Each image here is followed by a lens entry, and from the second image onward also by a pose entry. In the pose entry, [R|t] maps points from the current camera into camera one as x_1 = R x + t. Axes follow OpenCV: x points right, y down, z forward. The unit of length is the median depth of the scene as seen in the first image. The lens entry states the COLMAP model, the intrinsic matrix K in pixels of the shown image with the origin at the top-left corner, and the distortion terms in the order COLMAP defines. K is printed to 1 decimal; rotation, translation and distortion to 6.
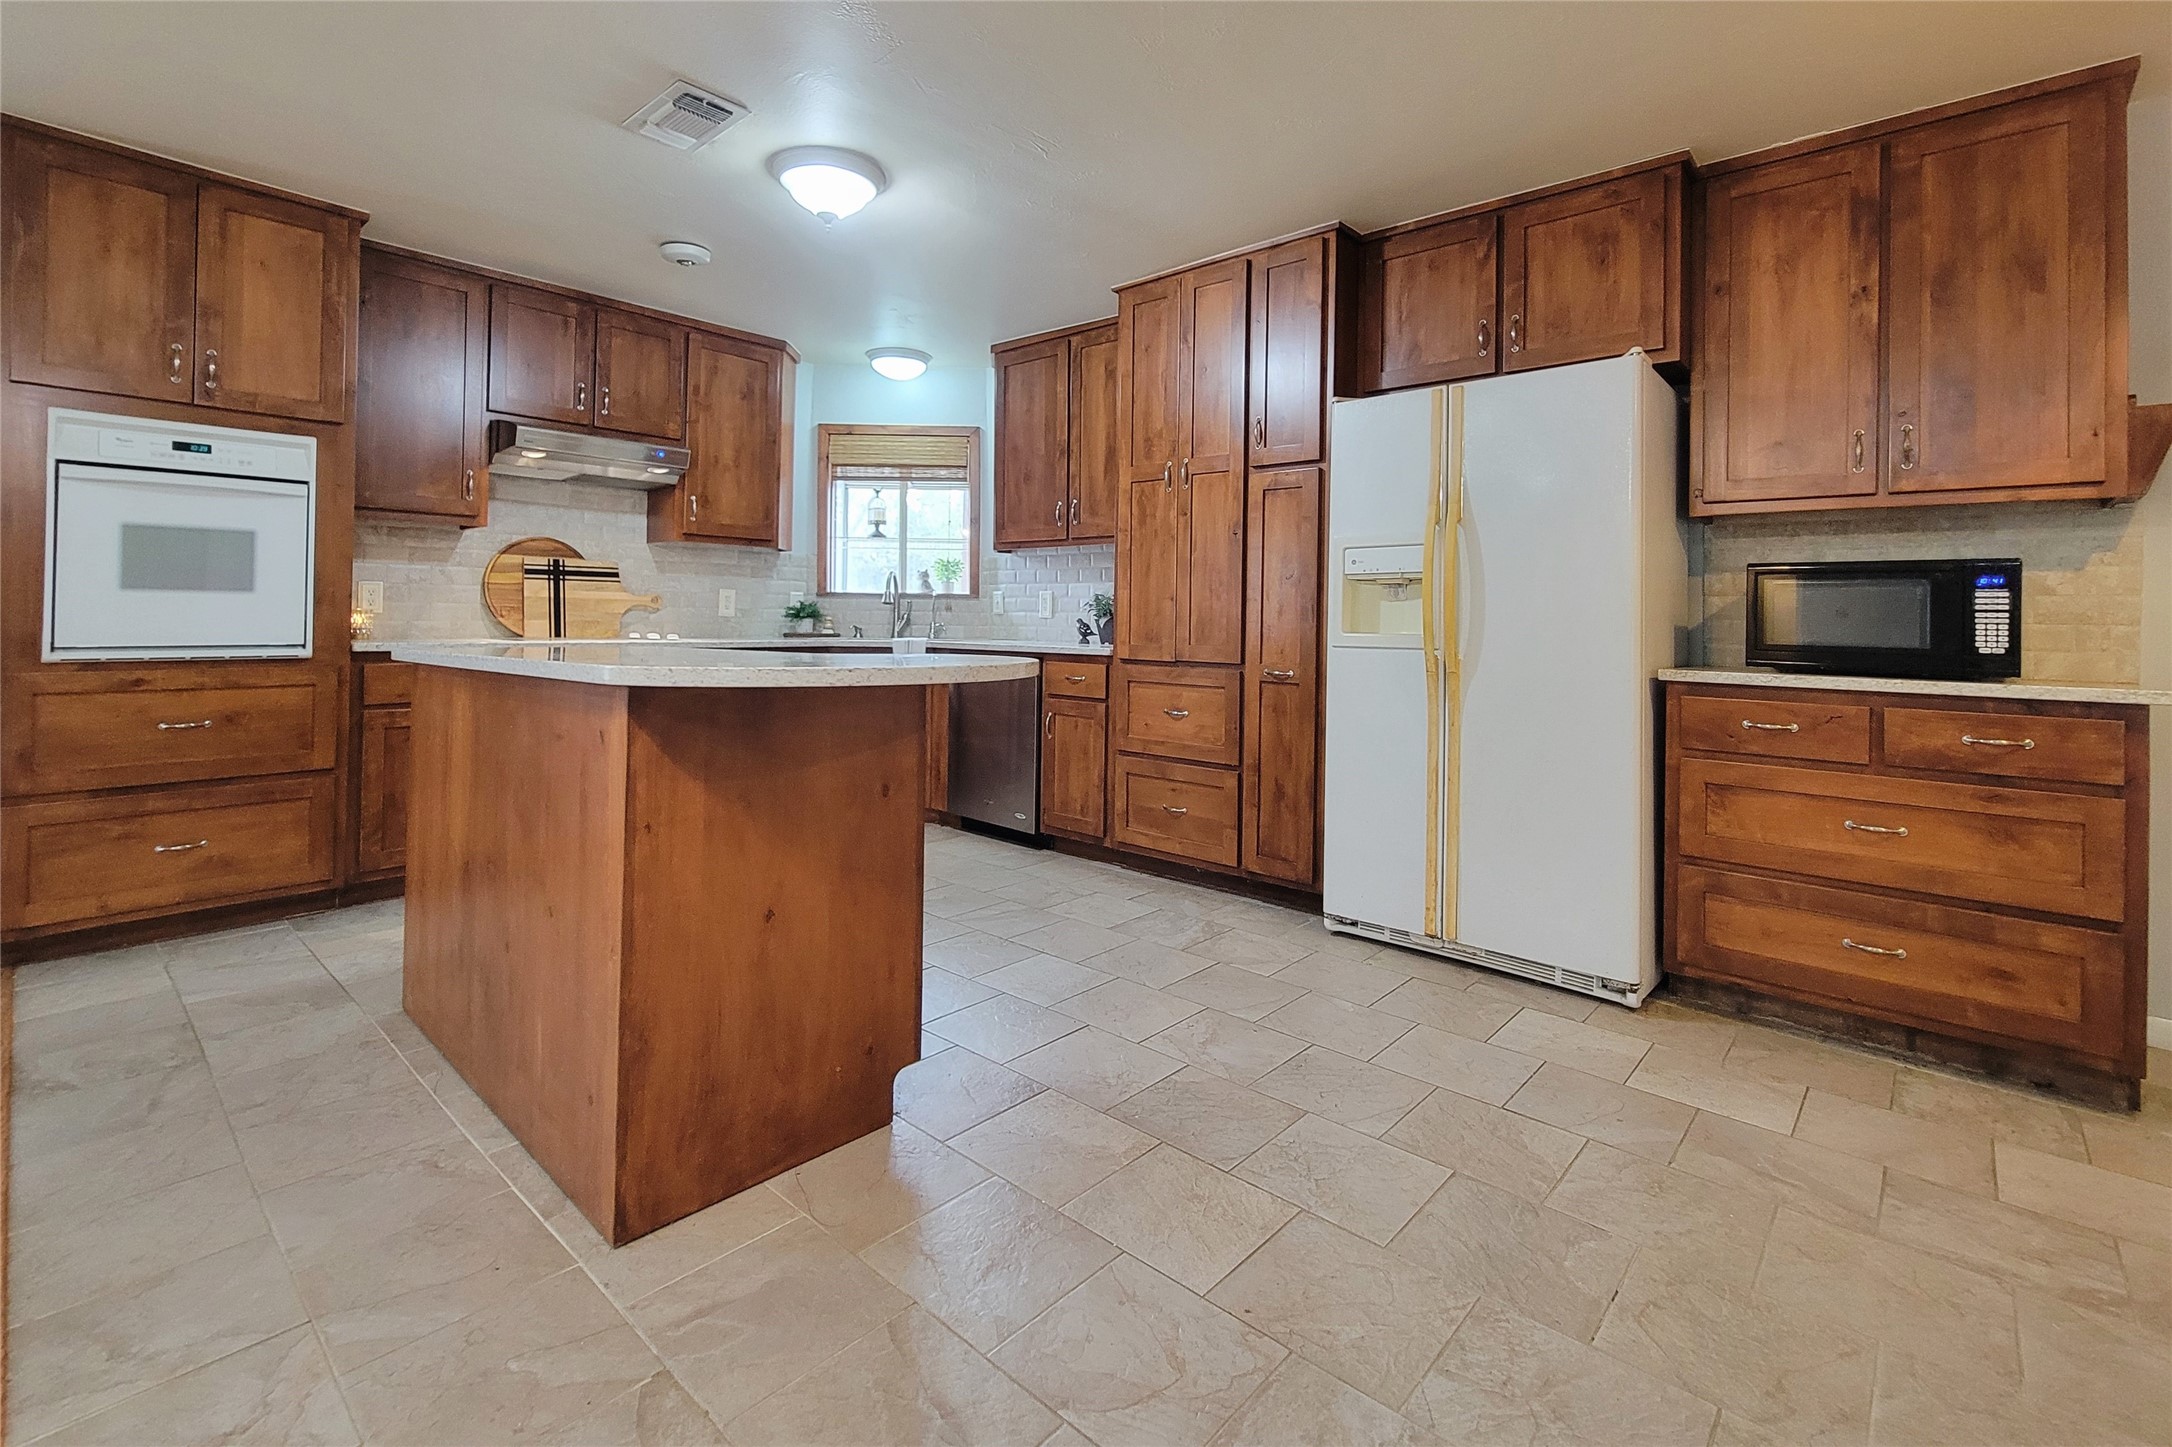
lens RADIAL K [[949.2, 0, 1075.7], [0, 949.2, 605.5], [0, 0, 1]] dist [0.004301, -0.000018]
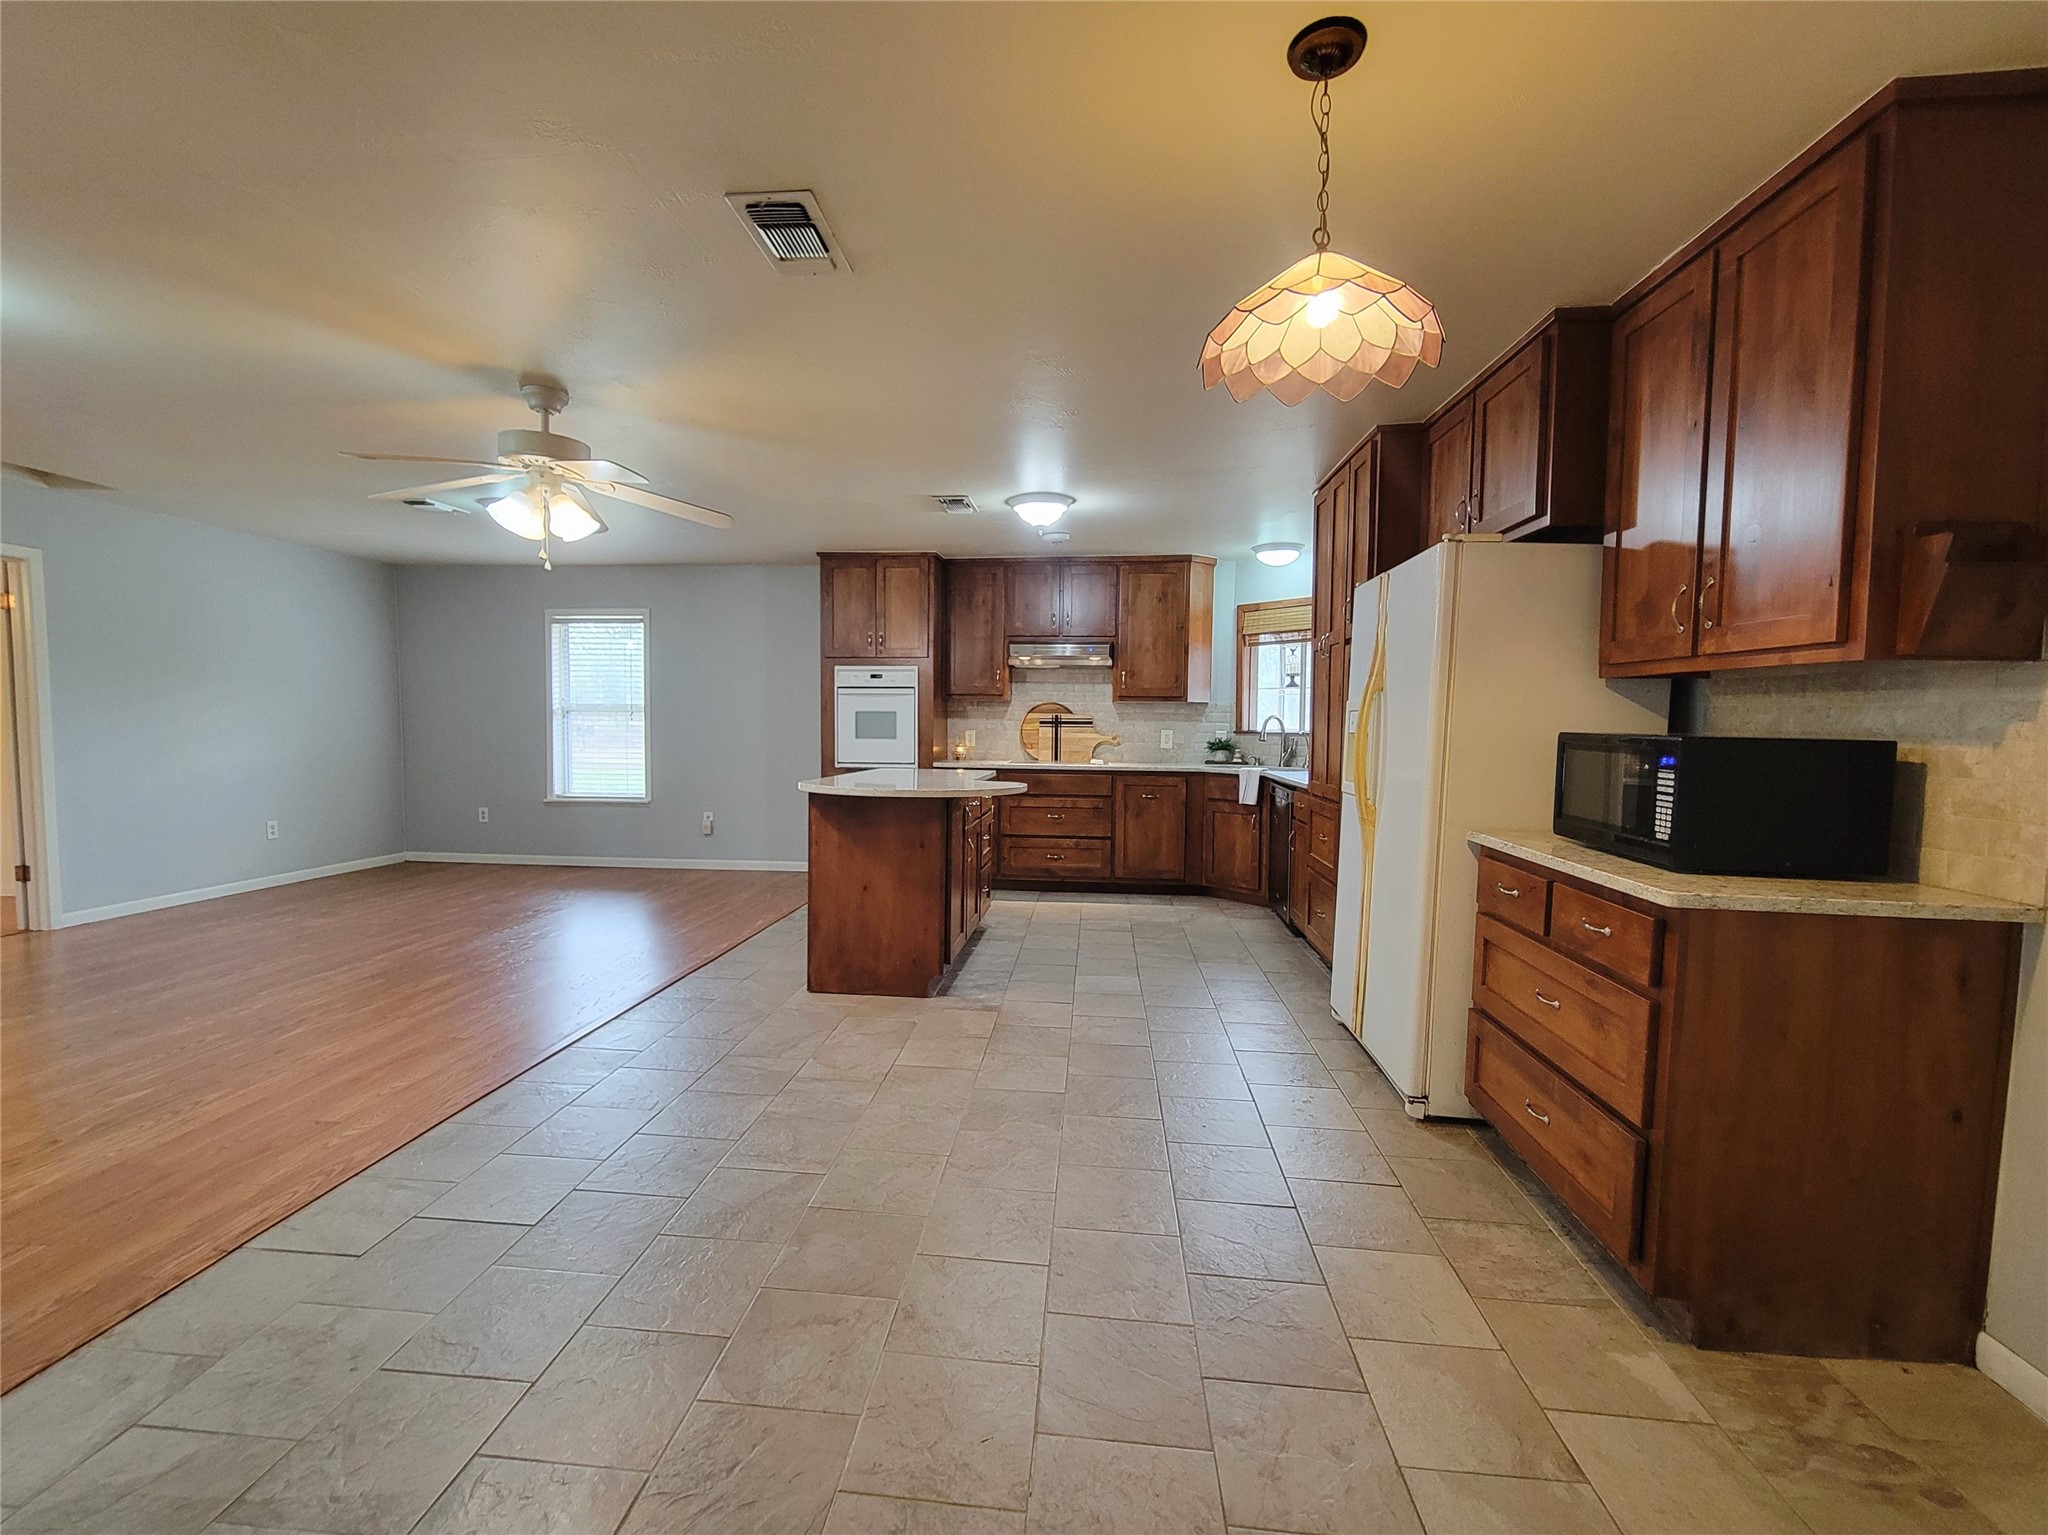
lens RADIAL K [[874.5, 0, 1011.4], [0, 874.5, 778.5], [0, 0, 1]] dist [0.006857, -0.005380]
pose [[0.596739, 0.046178, -0.801106, 0.773057], [0.009322, 0.997876, 0.064464, -0.042492], [0.802381, -0.045936, 0.595041, -0.004601]]
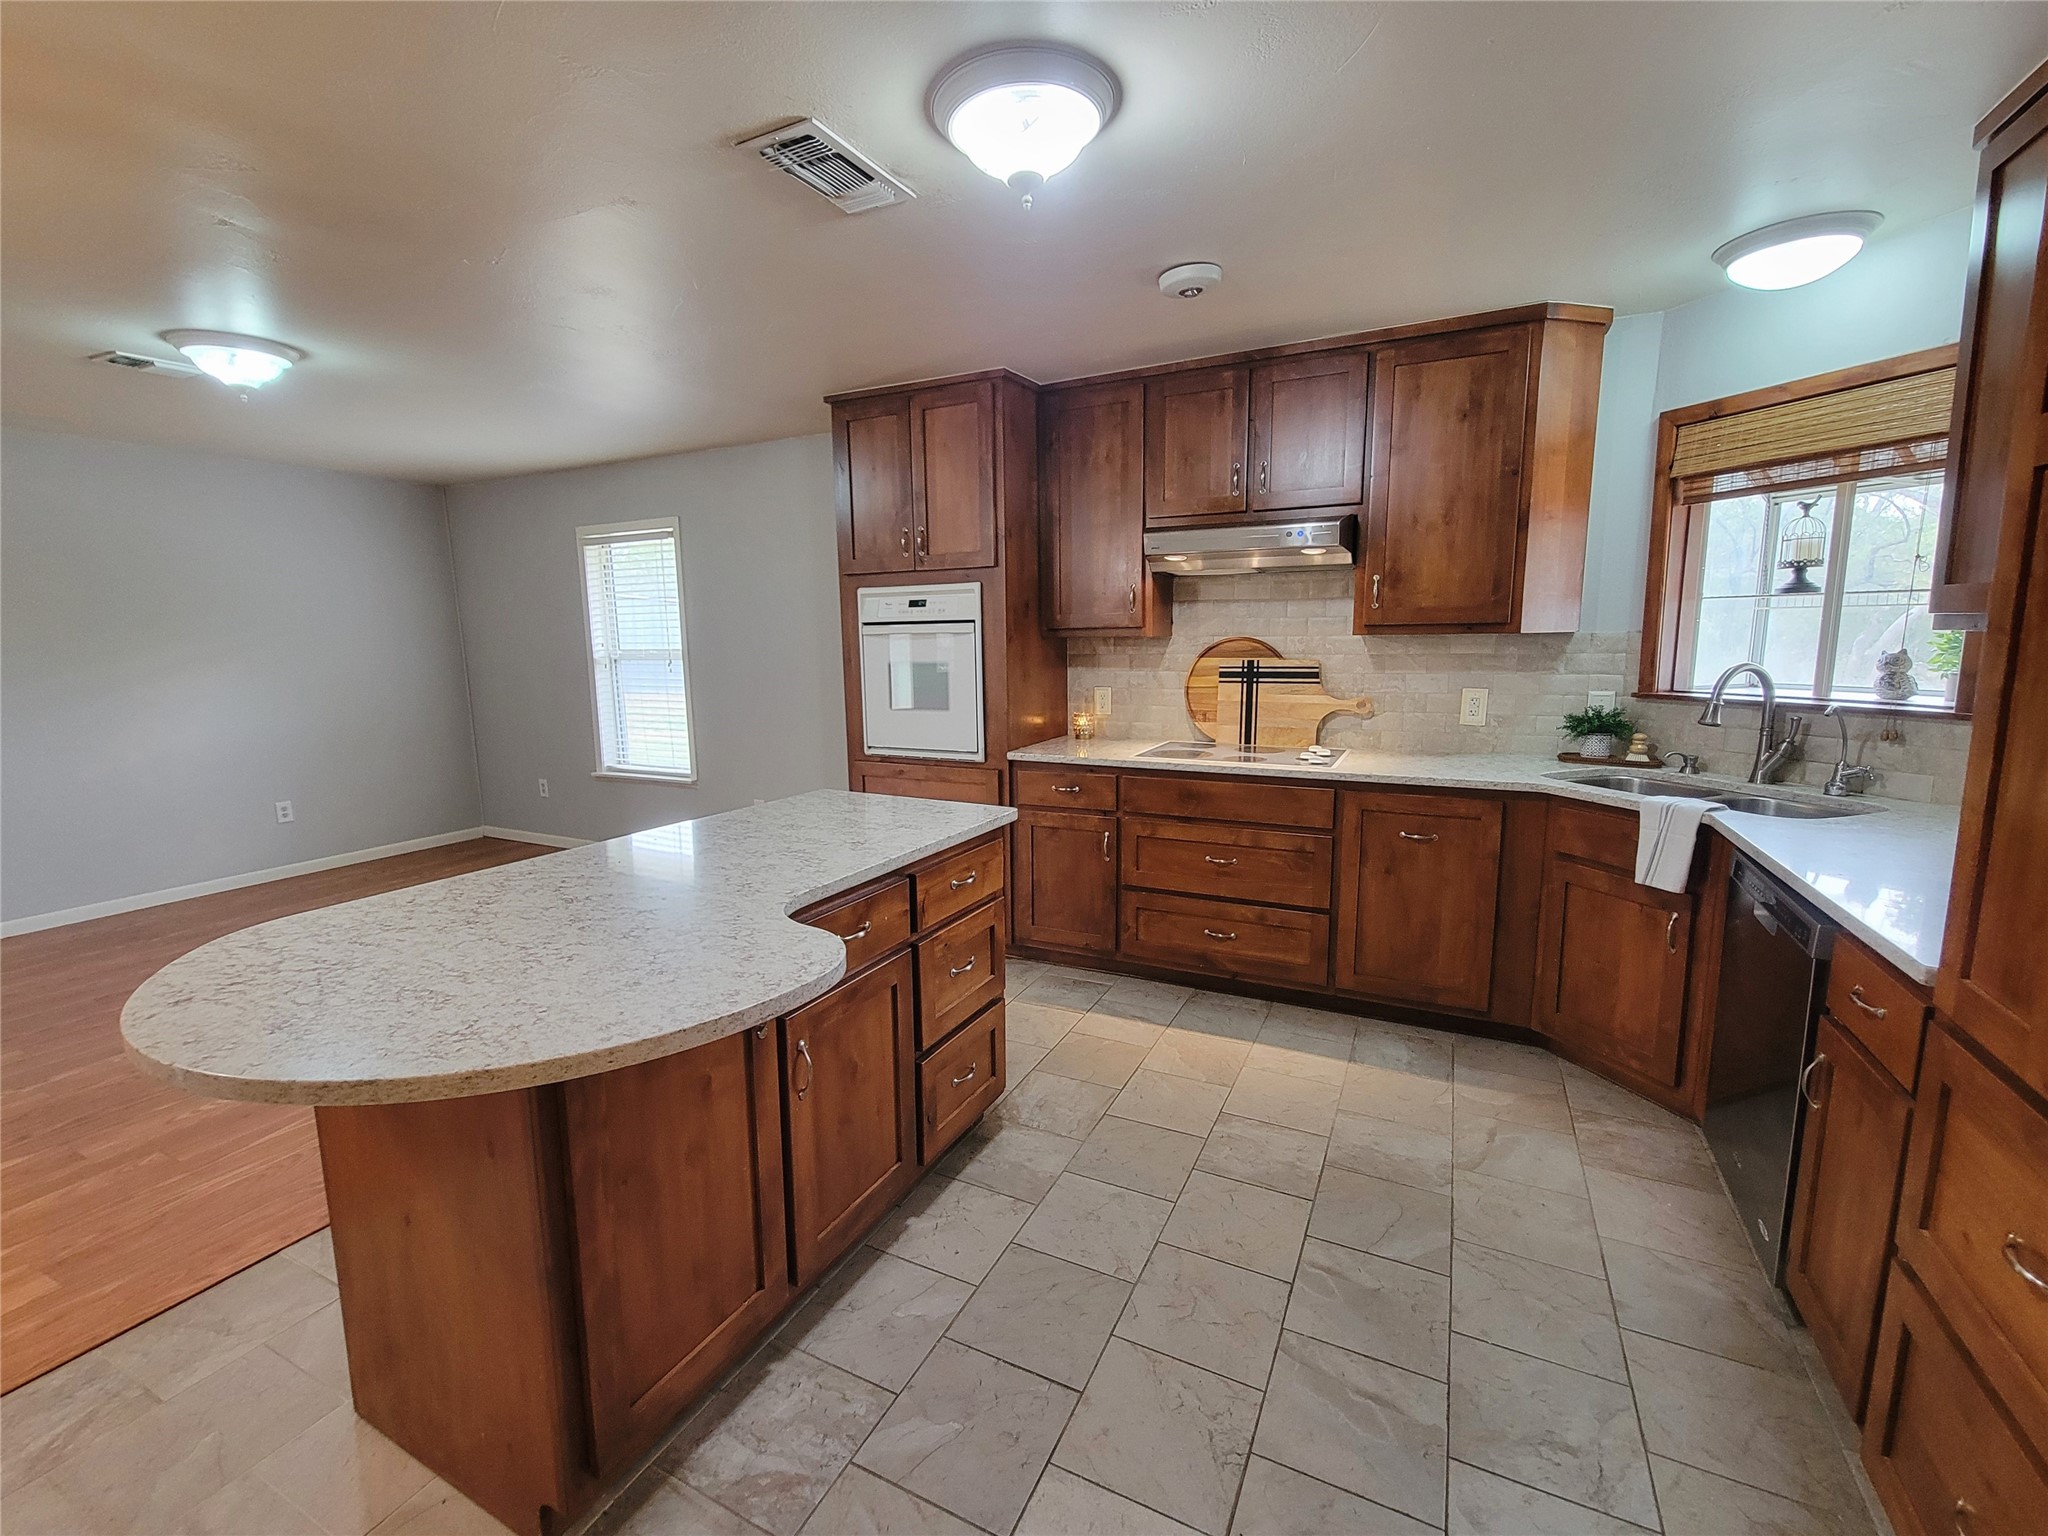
lens RADIAL K [[874.5, 0, 1015.1], [0, 874.5, 769.7], [0, 0, 1]] dist [0.006857, -0.005380]
pose [[0.268368, 0.134822, -0.953835, 0.258480], [0.032097, 0.988356, 0.148732, -0.090142], [0.962781, -0.070530, 0.260916, 0.633689]]
